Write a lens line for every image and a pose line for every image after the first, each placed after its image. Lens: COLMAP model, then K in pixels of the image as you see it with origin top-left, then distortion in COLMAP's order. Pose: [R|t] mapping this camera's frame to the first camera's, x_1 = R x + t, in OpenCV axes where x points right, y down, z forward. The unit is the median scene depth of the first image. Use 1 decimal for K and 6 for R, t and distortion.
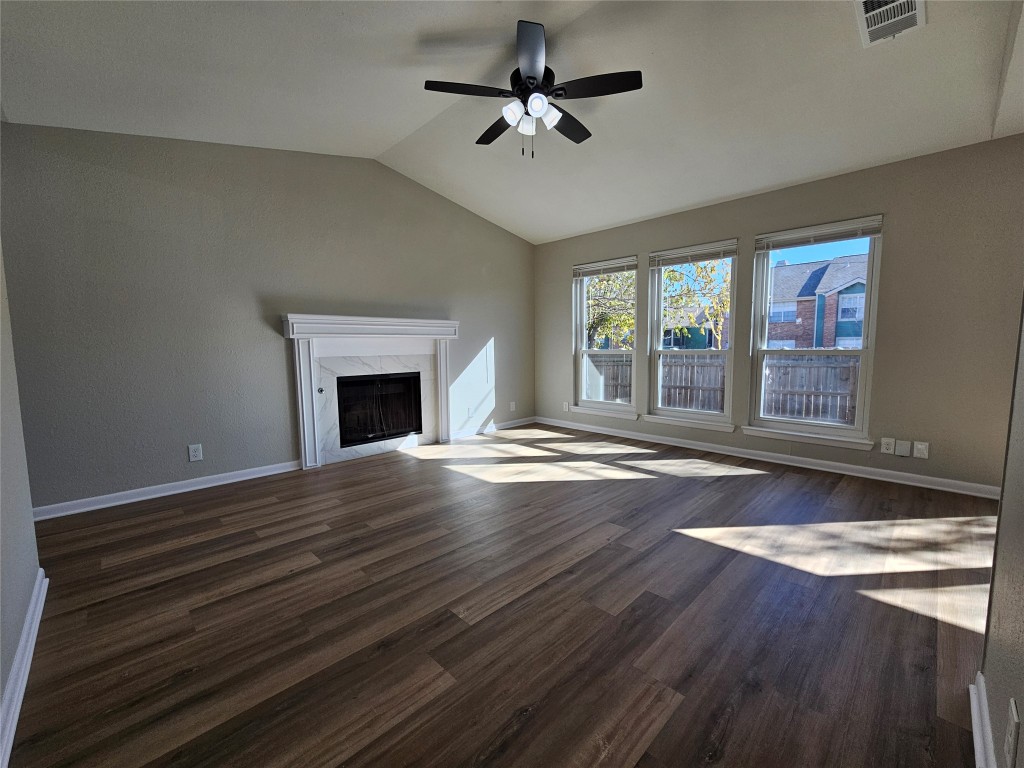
lens RADIAL K [[419.9, 0, 512.0], [0, 419.9, 384.0], [0, 0, 1]] dist [0.000183, -0.000140]
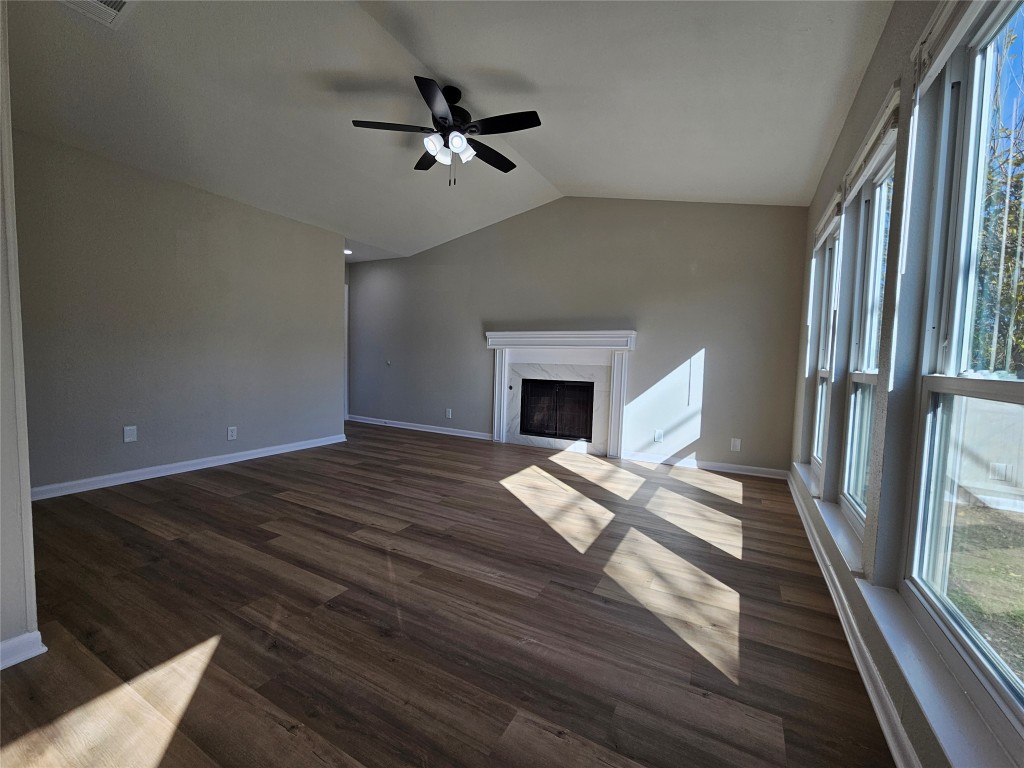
lens RADIAL K [[419.9, 0, 512.0], [0, 419.9, 384.0], [0, 0, 1]] dist [0.000183, -0.000140]
pose [[0.287066, 0.072289, -0.955179, 0.866030], [-0.115369, 0.992499, 0.040441, -0.052793], [0.950938, 0.098588, 0.293252, 0.627269]]
